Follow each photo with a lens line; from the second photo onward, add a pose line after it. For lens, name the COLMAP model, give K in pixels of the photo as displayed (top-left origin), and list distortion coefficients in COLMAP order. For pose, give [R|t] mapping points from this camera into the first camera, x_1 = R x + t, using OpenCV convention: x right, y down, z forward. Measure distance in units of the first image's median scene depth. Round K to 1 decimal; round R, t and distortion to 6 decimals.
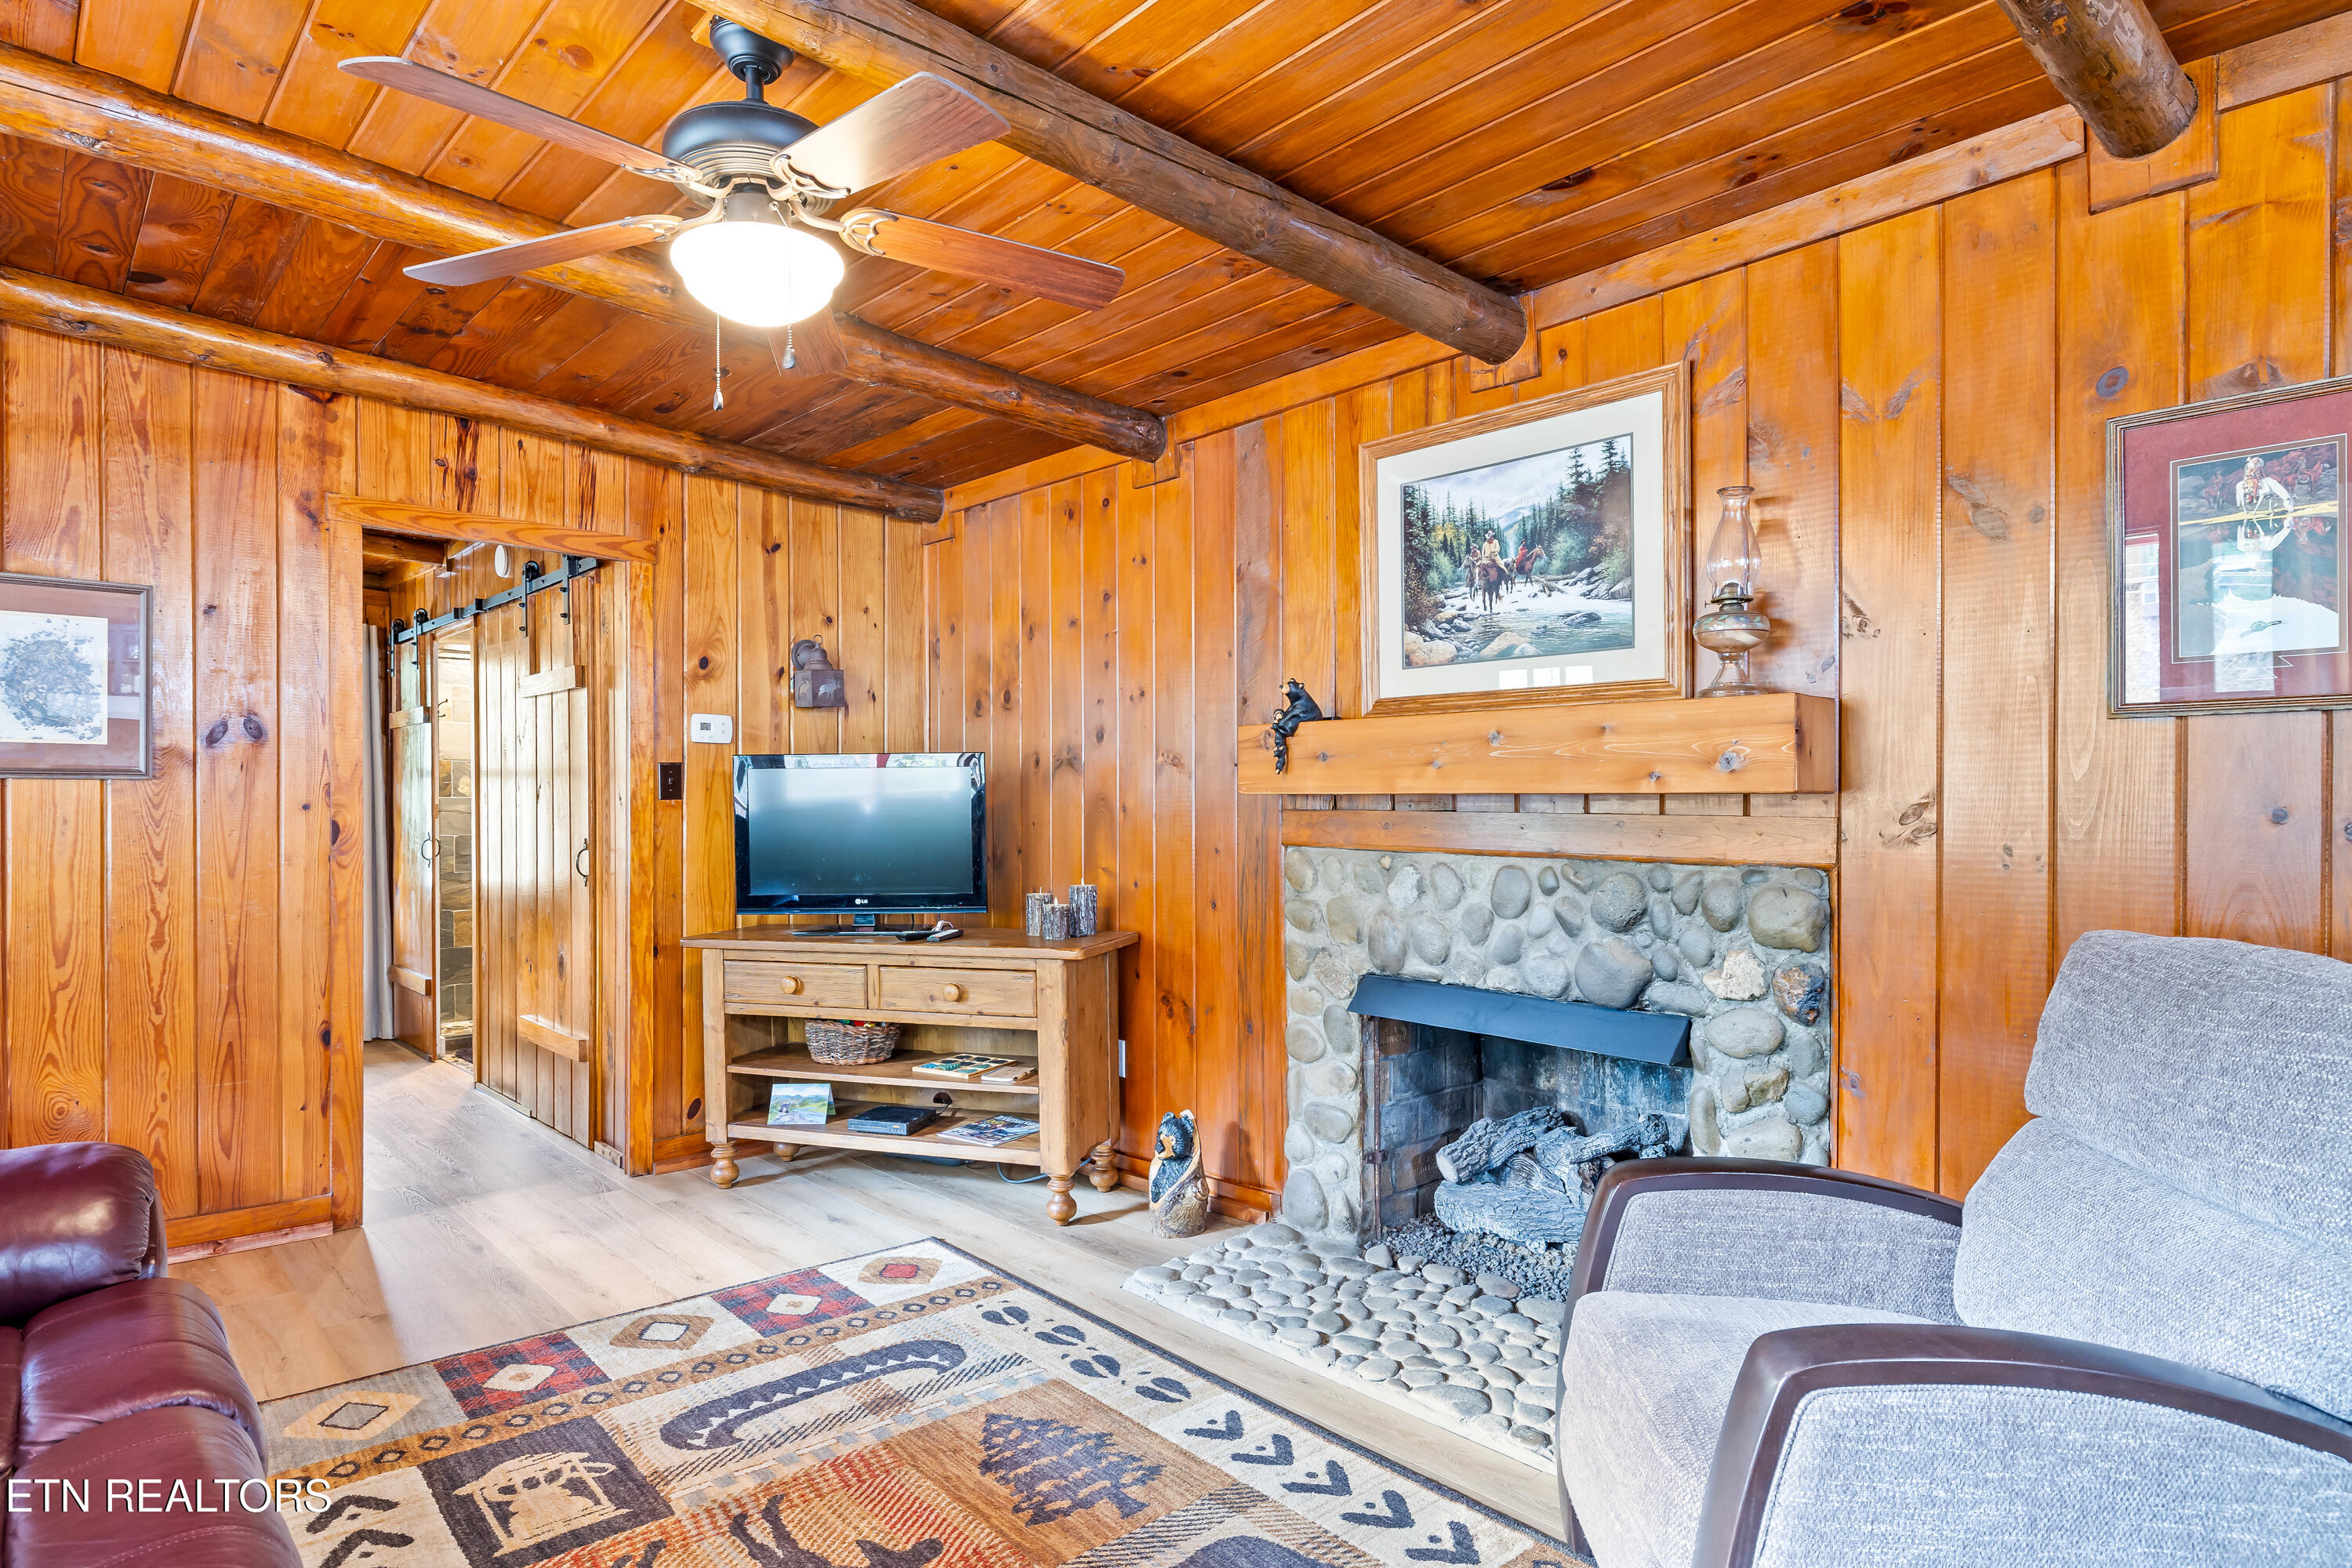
lens RADIAL K [[1274.9, 0, 1154.0], [0, 1274.9, 807.3], [0, 0, 1]] dist [-0.005000, 0.001236]
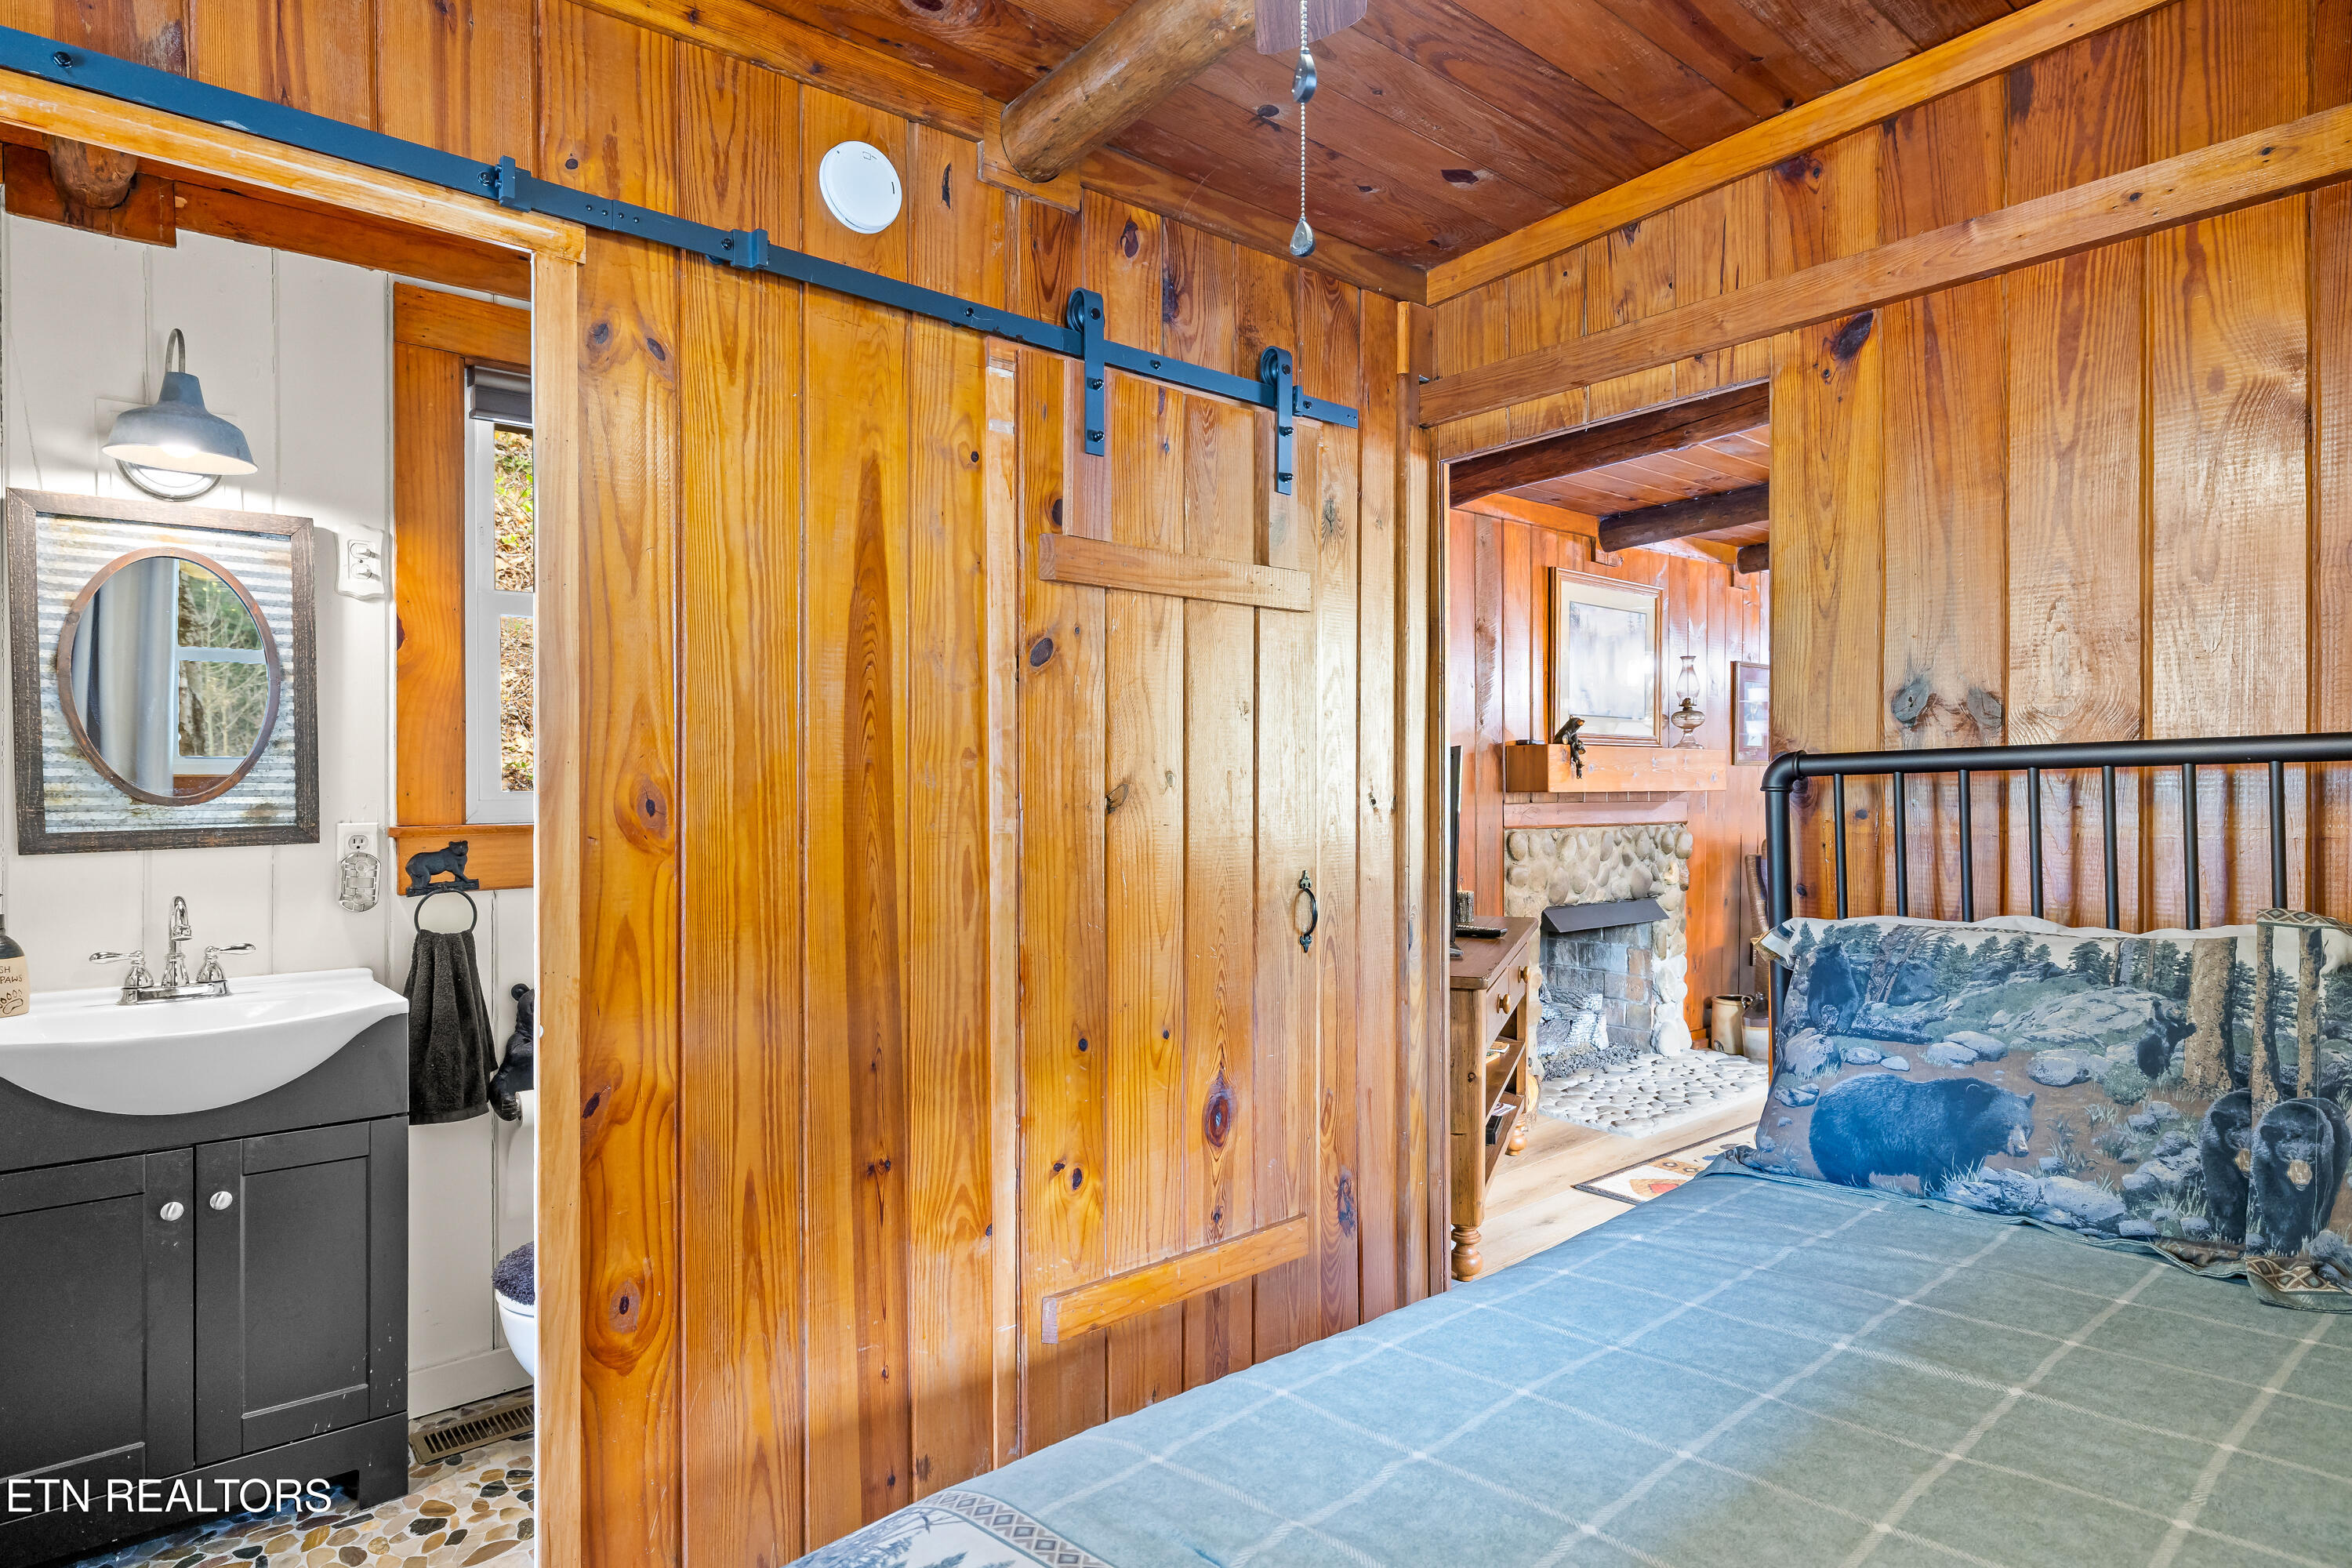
lens RADIAL K [[1308.6, 0, 1182.6], [0, 1308.6, 805.4], [0, 0, 1]] dist [-0.003362, -0.000520]
pose [[0.010016, -0.011717, 0.999881, -1.564943], [0.012038, 0.999860, 0.011596, -0.019661], [-0.999877, 0.011920, 0.010156, 1.568037]]
